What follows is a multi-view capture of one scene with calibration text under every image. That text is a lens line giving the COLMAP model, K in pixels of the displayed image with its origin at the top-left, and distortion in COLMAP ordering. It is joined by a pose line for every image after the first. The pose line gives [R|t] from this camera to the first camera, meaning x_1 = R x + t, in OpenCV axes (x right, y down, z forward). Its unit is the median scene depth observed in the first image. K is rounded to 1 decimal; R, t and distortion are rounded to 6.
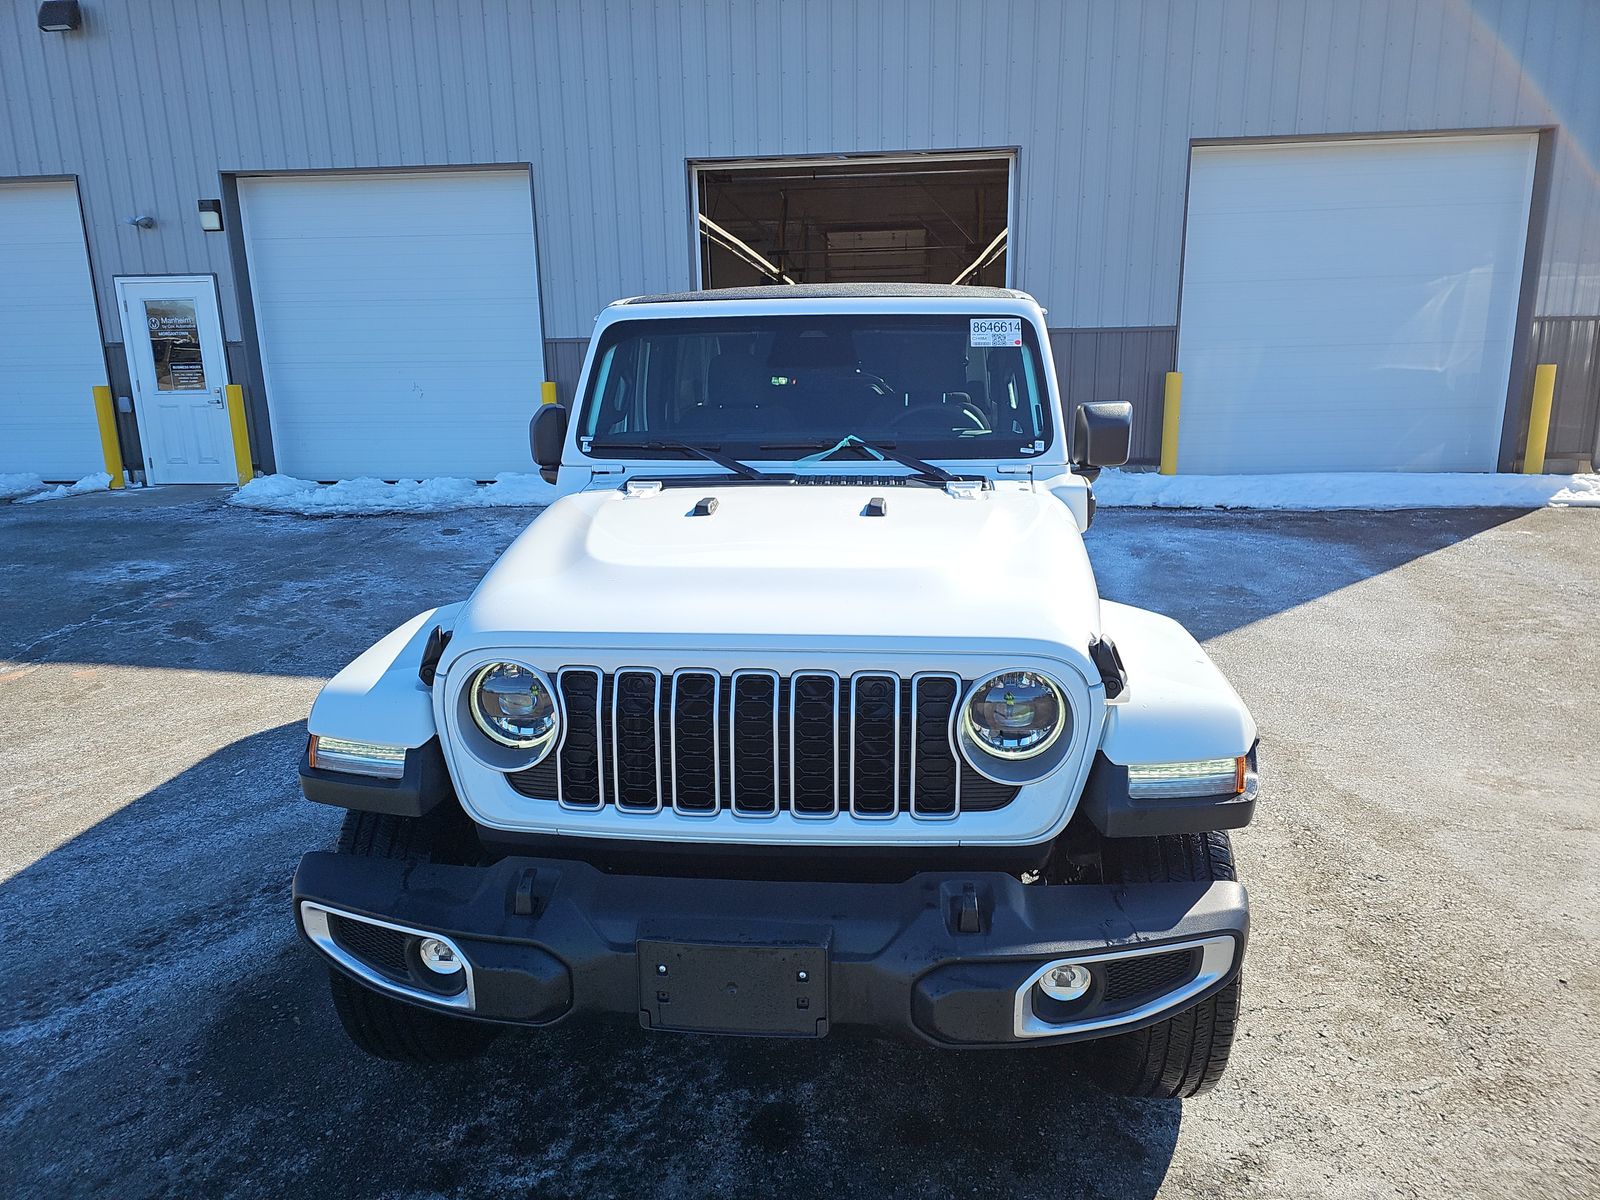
lens RADIAL K [[1044.9, 0, 812.7], [0, 1044.9, 601.1], [0, 0, 1]] dist [0.039242, -0.027920]
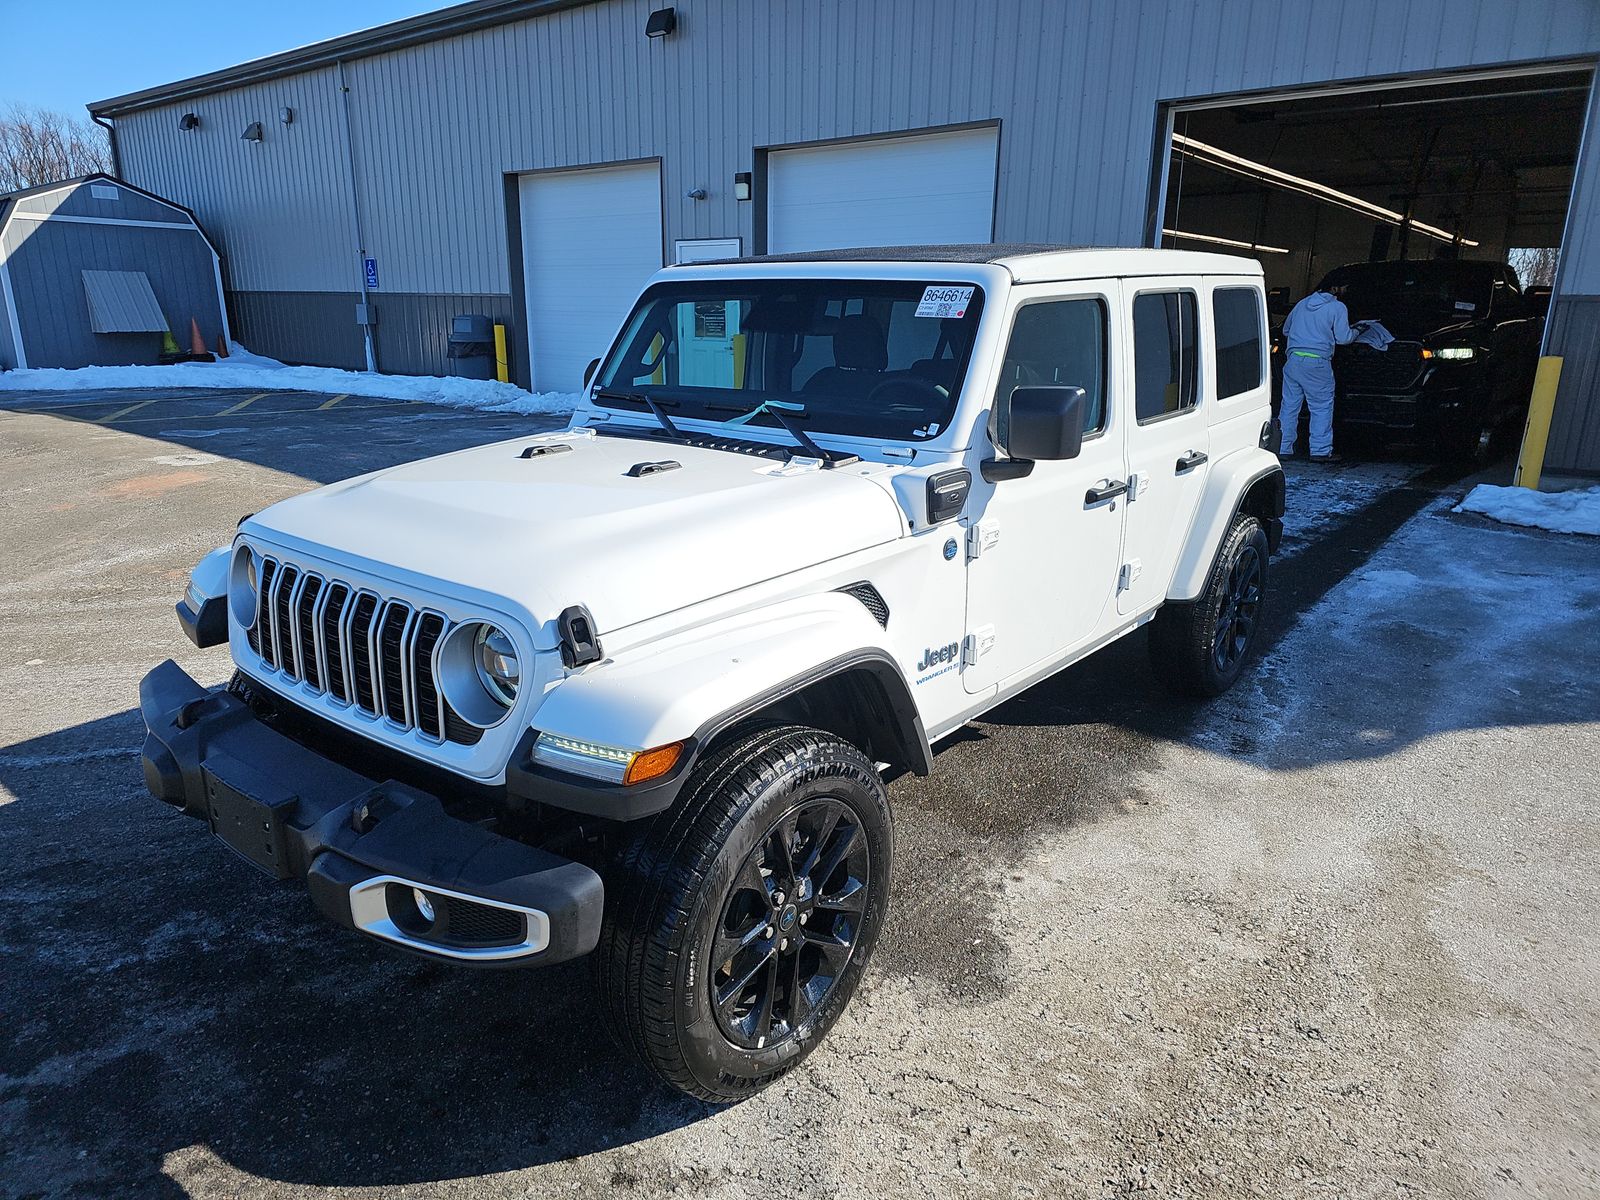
lens RADIAL K [[1044.9, 0, 821.4], [0, 1044.9, 628.2], [0, 0, 1]] dist [0.039242, -0.027920]
pose [[0.831980, 0.187964, -0.521996, 0.643211], [-0.156670, 0.982165, 0.103957, -0.057044], [0.532226, -0.004709, 0.846589, 0.173622]]
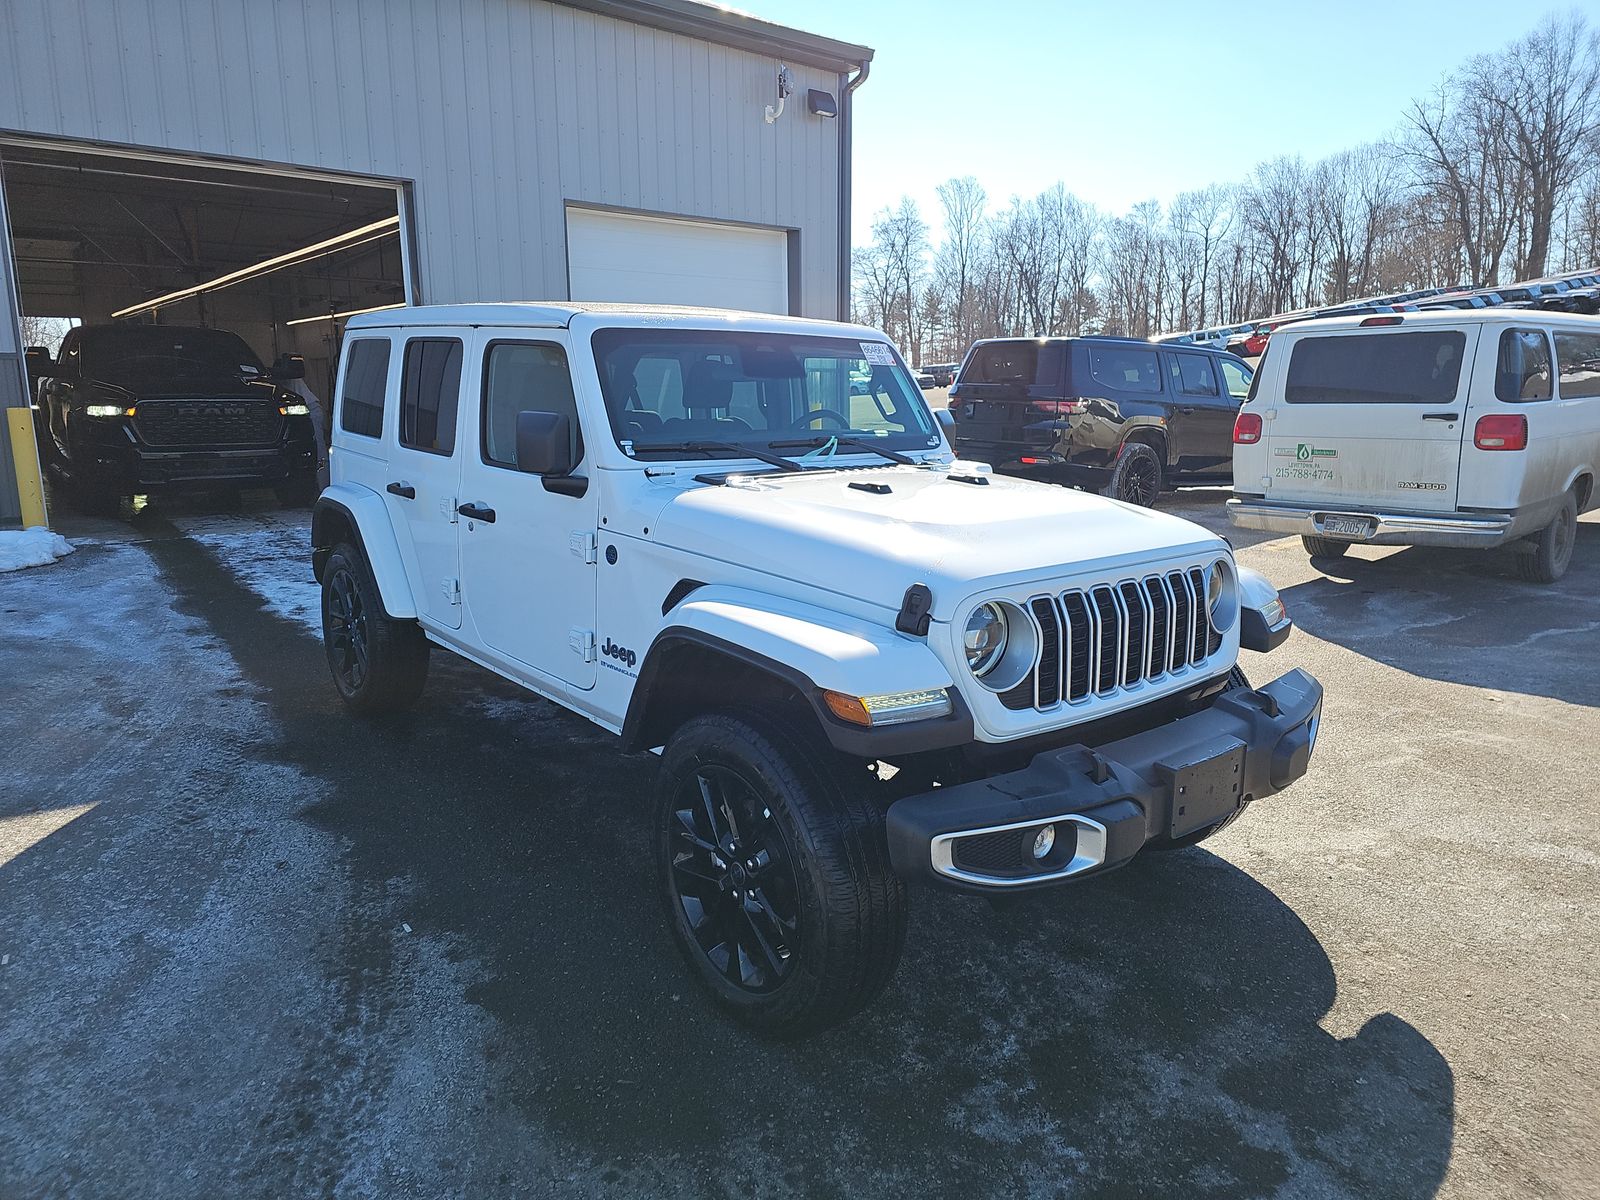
lens RADIAL K [[1044.9, 0, 800.8], [0, 1044.9, 586.7], [0, 0, 1]] dist [0.039242, -0.027920]
pose [[0.713055, -0.116744, 0.691320, -0.826554], [0.155016, 0.987888, 0.006936, -0.000244], [-0.683756, 0.102220, 0.722516, 0.183513]]
